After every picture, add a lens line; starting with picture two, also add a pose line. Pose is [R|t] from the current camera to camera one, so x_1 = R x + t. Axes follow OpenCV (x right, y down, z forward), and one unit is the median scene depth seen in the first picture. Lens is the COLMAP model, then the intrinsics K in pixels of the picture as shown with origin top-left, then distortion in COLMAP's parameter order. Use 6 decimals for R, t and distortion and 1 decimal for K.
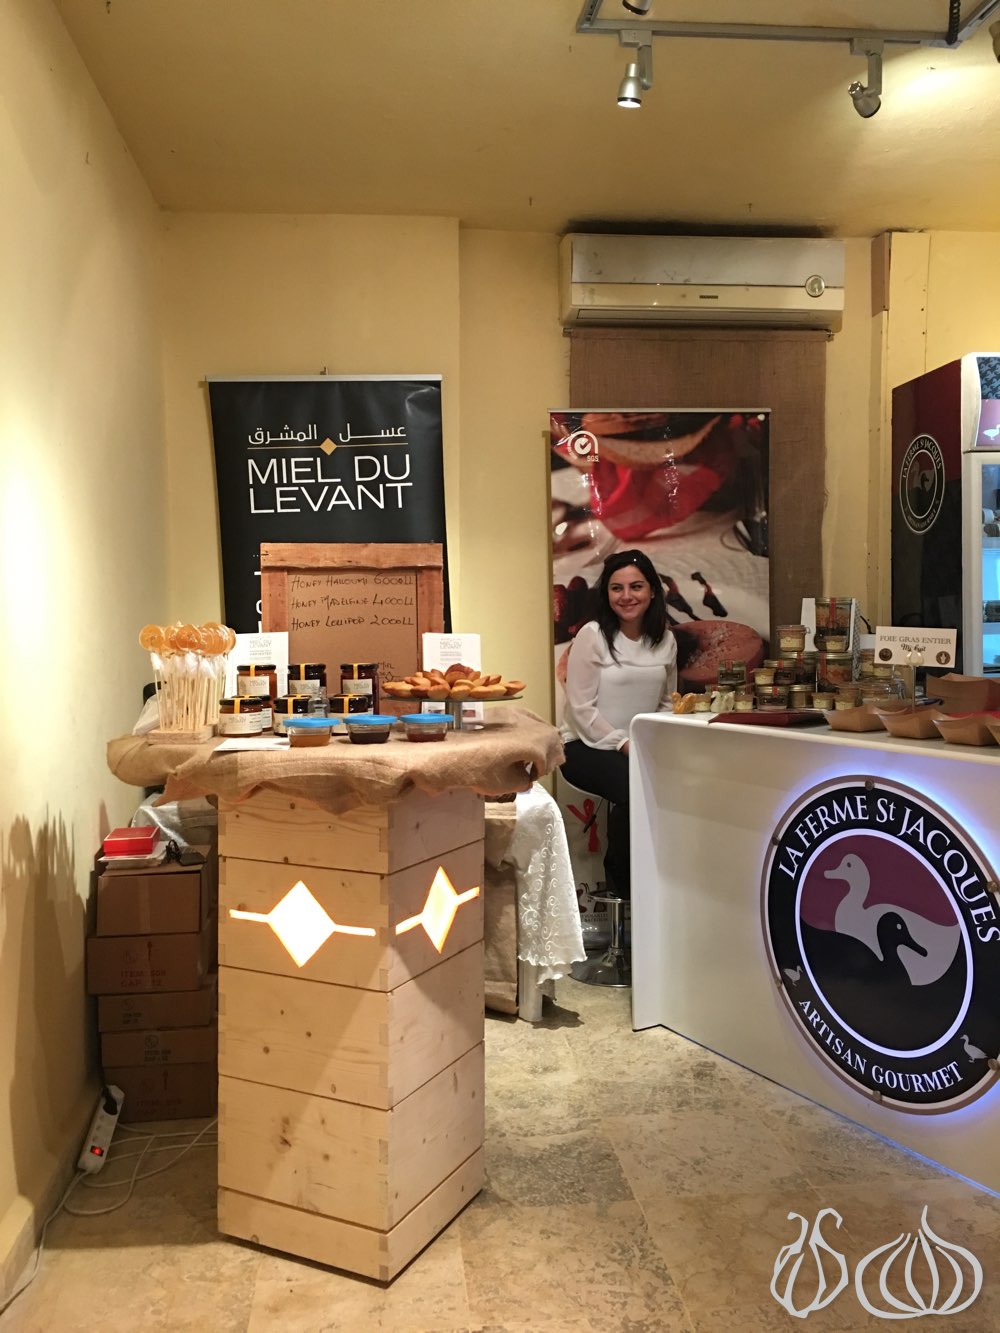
lens RADIAL K [[1102.9, 0, 500.0], [0, 1102.9, 666.5], [0, 0, 1]] dist [0.081155, -0.098374]
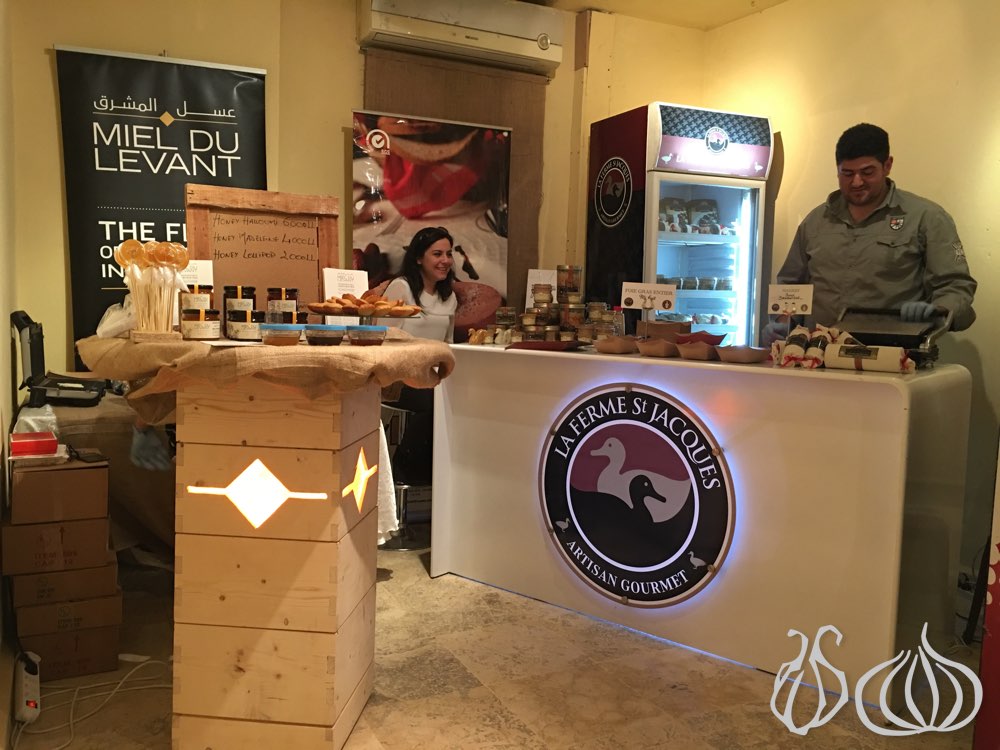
lens RADIAL K [[827.4, 0, 500.0], [0, 827.4, 375.0], [0, 0, 1]] dist [0.081155, -0.098374]
pose [[0.942535, 0.004197, 0.334080, -0.177722], [-0.020637, 0.998743, 0.045674, 0.039936], [-0.333468, -0.049943, 0.941437, 0.035940]]
